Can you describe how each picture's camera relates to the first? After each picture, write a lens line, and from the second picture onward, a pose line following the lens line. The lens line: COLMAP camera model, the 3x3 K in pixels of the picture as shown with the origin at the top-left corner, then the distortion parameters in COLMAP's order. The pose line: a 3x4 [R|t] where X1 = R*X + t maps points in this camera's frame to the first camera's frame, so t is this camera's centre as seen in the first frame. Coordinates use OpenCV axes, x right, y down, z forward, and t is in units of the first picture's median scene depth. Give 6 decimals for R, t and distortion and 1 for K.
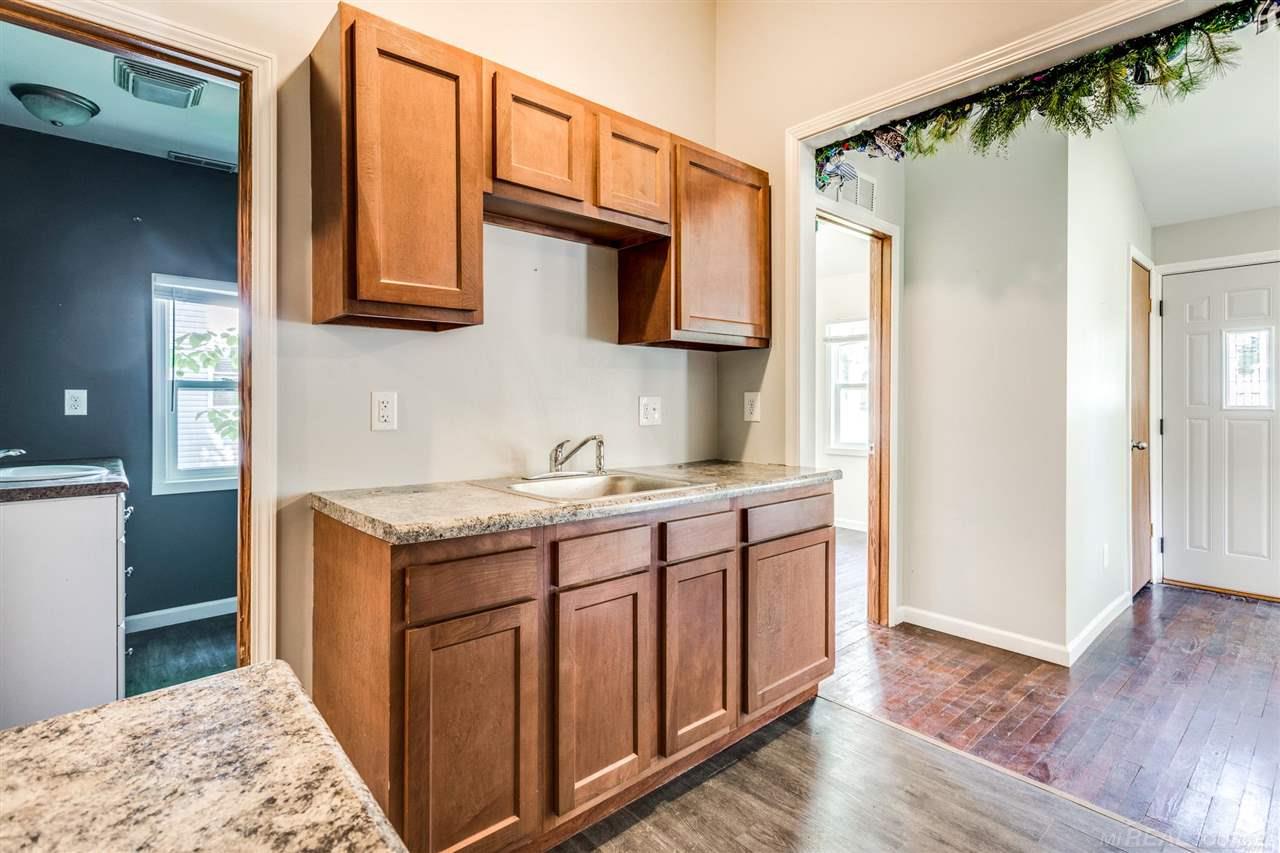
lens RADIAL K [[609.8, 0, 638.0], [0, 609.8, 402.0], [0, 0, 1]] dist [-0.001692, -0.000369]
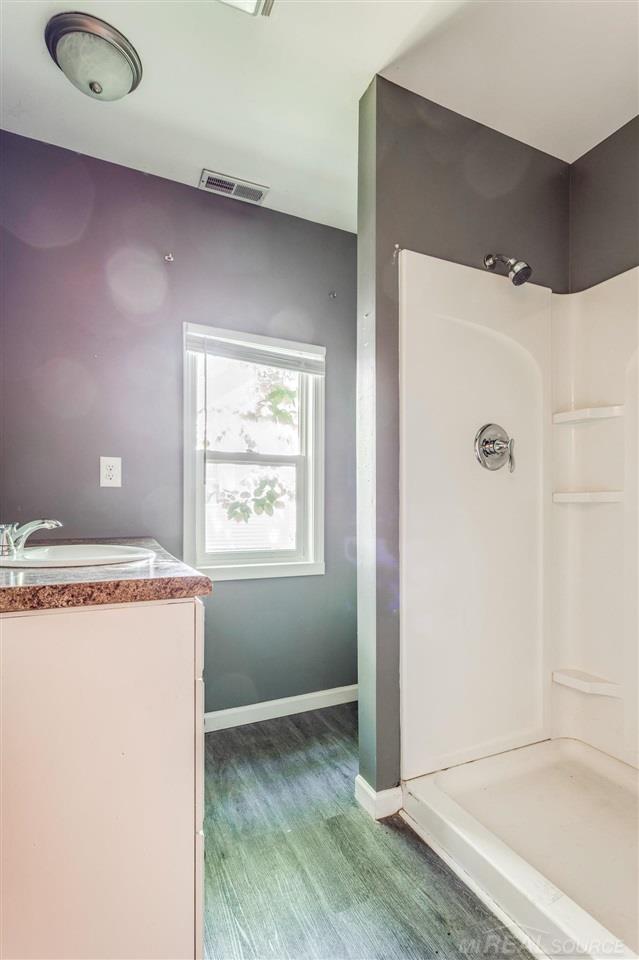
lens RADIAL K [[460.9, 0, 320.4], [0, 460.9, 508.3], [0, 0, 1]] dist [-0.000522, 0.000279]
pose [[0.960467, 0.001637, -0.278389, -0.463042], [-0.000858, 0.999995, 0.002921, 0.050175], [0.278392, -0.002567, 0.960464, 0.462557]]
